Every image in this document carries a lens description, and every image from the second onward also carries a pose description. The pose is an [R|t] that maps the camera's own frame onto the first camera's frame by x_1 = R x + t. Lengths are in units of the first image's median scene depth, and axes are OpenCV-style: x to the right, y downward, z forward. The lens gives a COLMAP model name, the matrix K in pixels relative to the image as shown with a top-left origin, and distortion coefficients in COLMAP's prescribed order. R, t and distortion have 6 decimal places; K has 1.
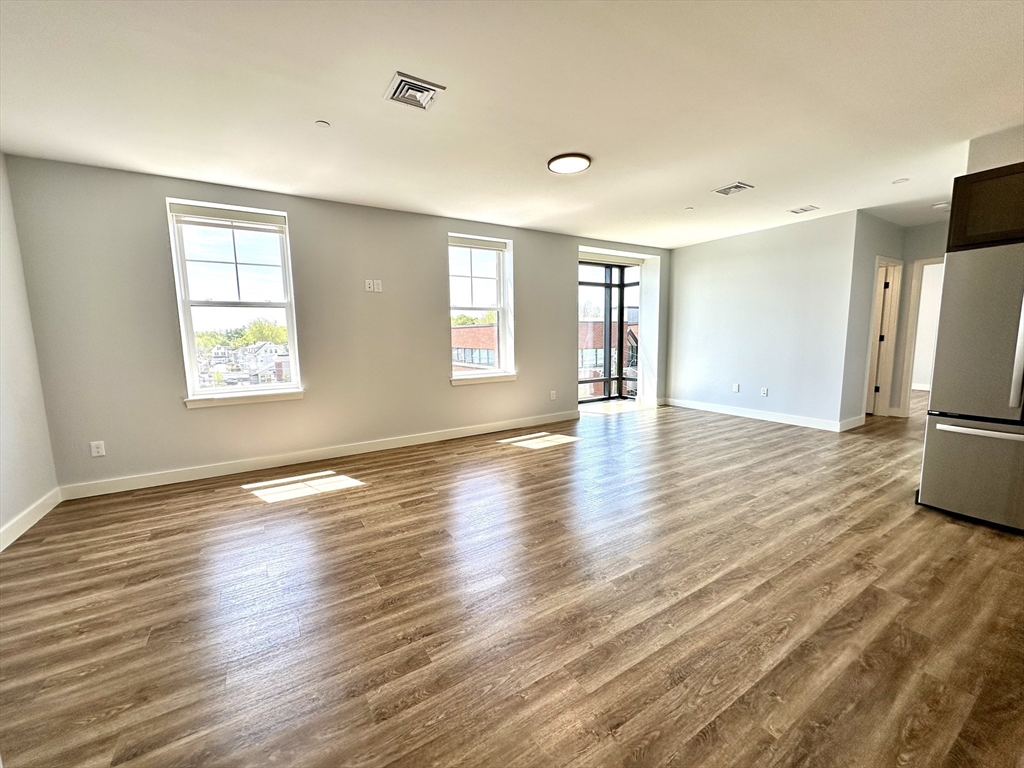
lens RADIAL K [[406.4, 0, 511.0], [0, 406.4, 385.1], [0, 0, 1]] dist [-0.001092, 0.000422]
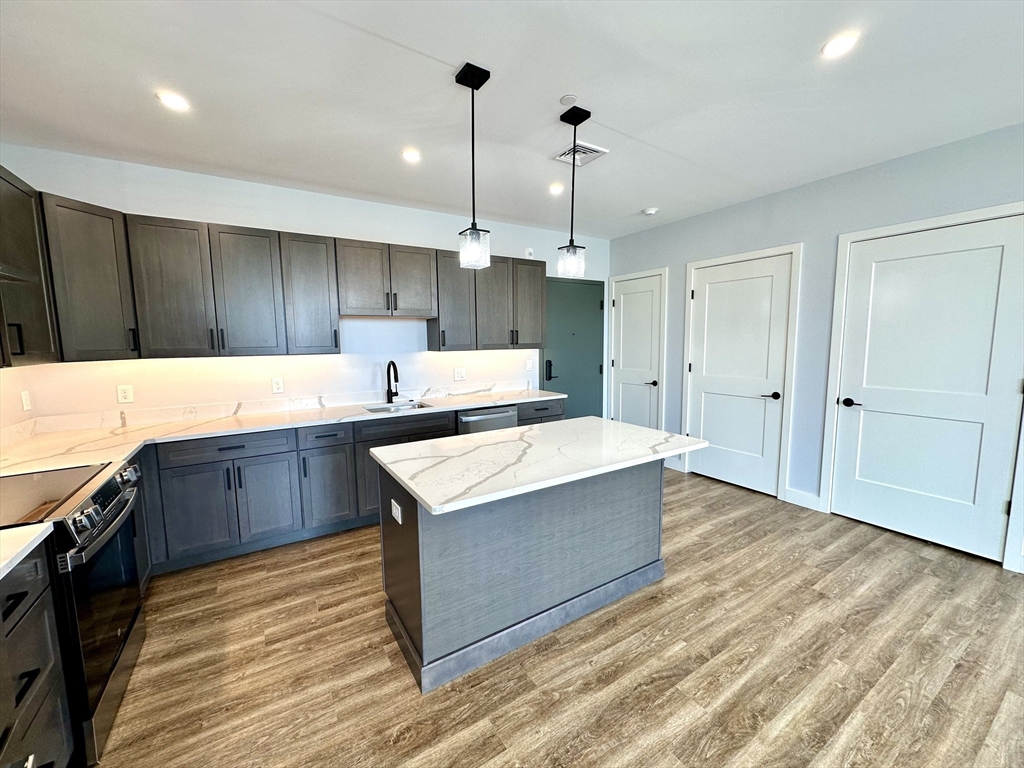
lens RADIAL K [[406.4, 0, 510.4], [0, 406.4, 384.0], [0, 0, 1]] dist [-0.001092, 0.000422]
pose [[-0.999507, 0.031367, 0.001338, 0.535395], [0.030814, 0.971942, 0.233196, -0.131237], [0.006014, 0.233122, -0.972429, 0.653343]]
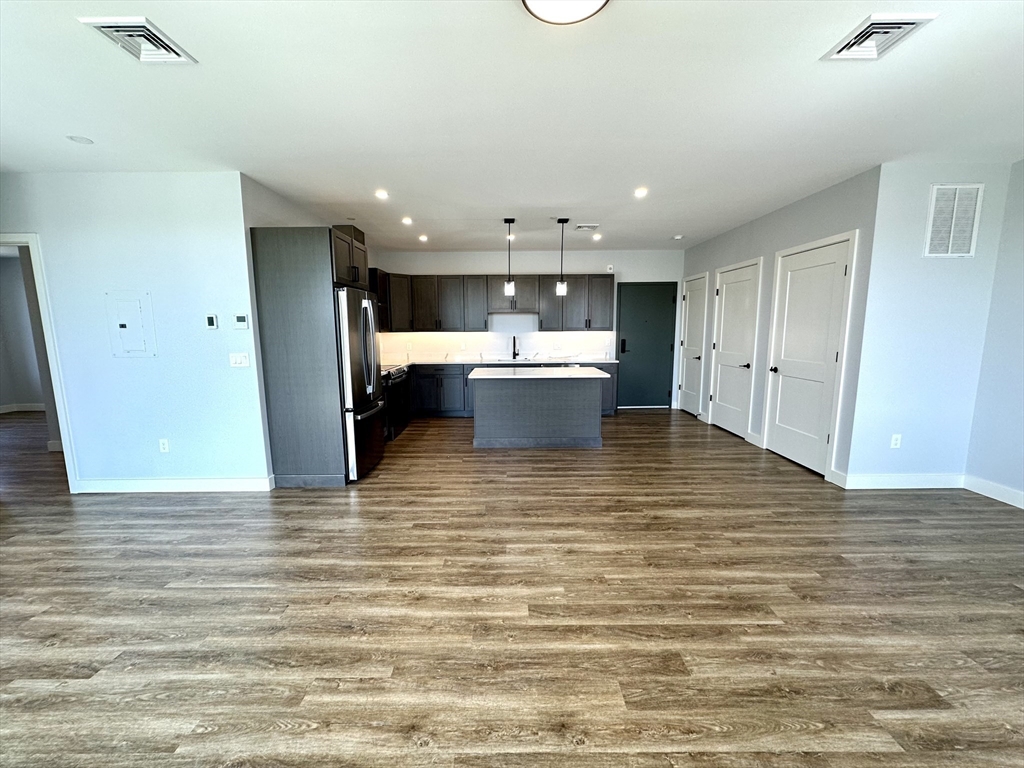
lens RADIAL K [[406.4, 0, 510.5], [0, 406.4, 384.5], [0, 0, 1]] dist [-0.001092, 0.000422]
pose [[-0.851094, -0.048635, 0.522756, -0.046515], [0.088240, 0.968285, 0.233747, -0.177954], [-0.517545, 0.245069, -0.819810, 1.177402]]
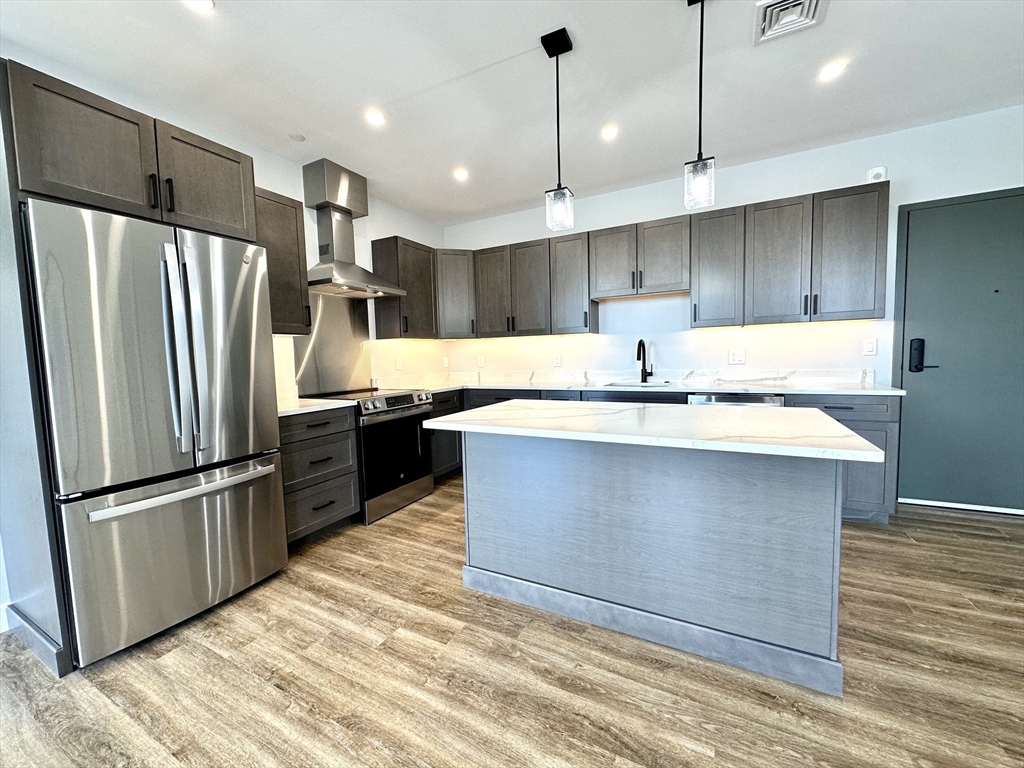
lens RADIAL K [[406.4, 0, 510.4], [0, 406.4, 383.7], [0, 0, 1]] dist [-0.001092, 0.000422]
pose [[-0.505265, -0.029654, 0.862455, 0.185881], [0.145927, 0.982081, 0.119257, -0.039109], [-0.850537, 0.186112, -0.491884, 0.486404]]
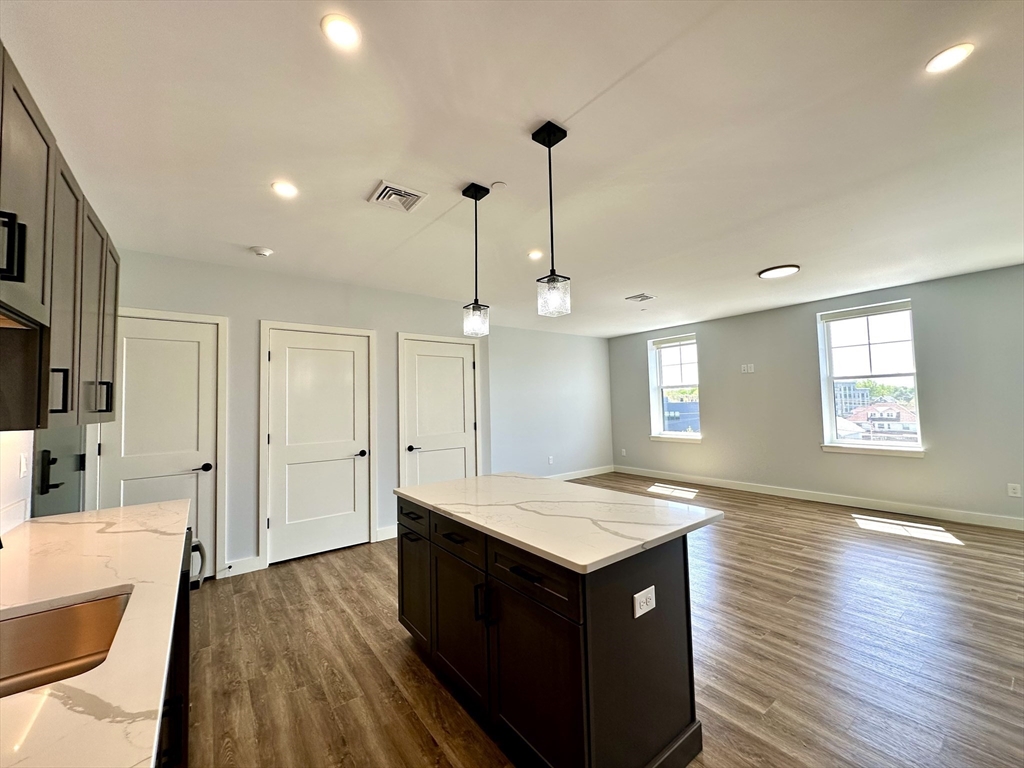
lens RADIAL K [[406.4, 0, 511.0], [0, 406.4, 384.5], [0, 0, 1]] dist [-0.001092, 0.000422]
pose [[0.092620, -0.032155, -0.995182, 1.004609], [-0.101148, 0.994004, -0.041531, -0.054432], [0.990551, 0.104507, 0.088812, 0.091141]]
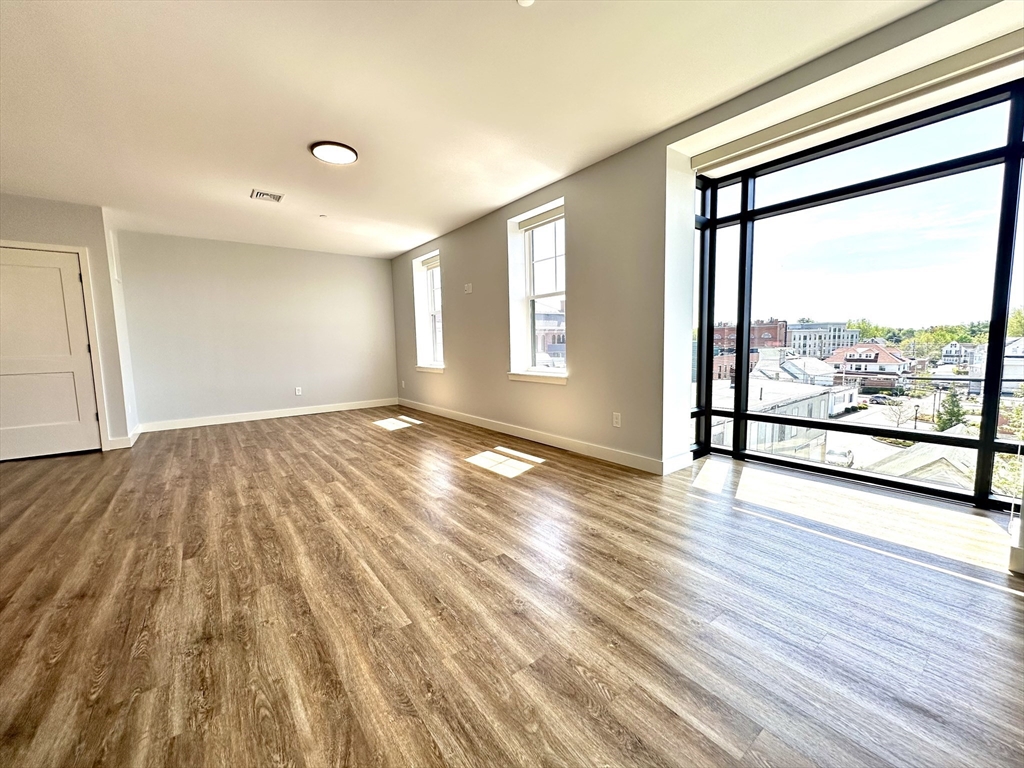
lens RADIAL K [[406.4, 0, 510.0], [0, 406.4, 383.9], [0, 0, 1]] dist [-0.001092, 0.000422]
pose [[0.096714, 0.112491, -0.988935, 0.962441], [-0.105585, 0.989146, 0.102189, -0.103856], [0.989696, 0.094533, 0.107542, 1.070111]]
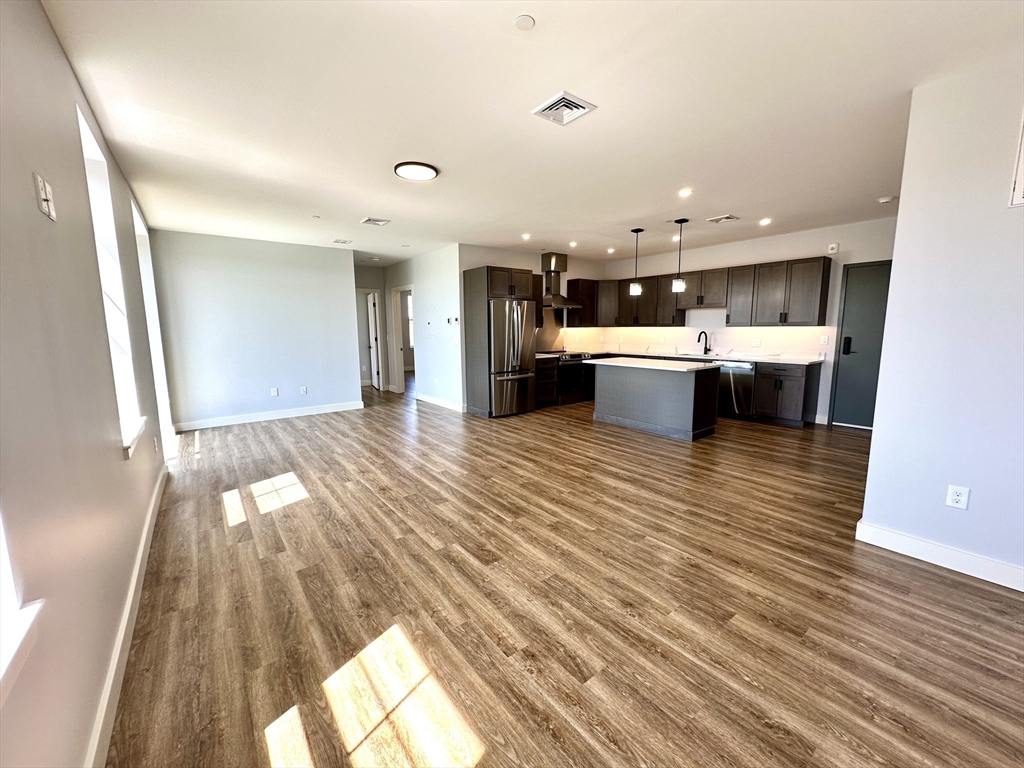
lens RADIAL K [[406.4, 0, 510.6], [0, 406.4, 383.8], [0, 0, 1]] dist [-0.001092, 0.000422]
pose [[-0.101220, -0.120074, 0.987591, -0.737843], [0.135358, 0.981797, 0.133242, -0.100782], [-0.985613, 0.147165, -0.083124, 0.725545]]
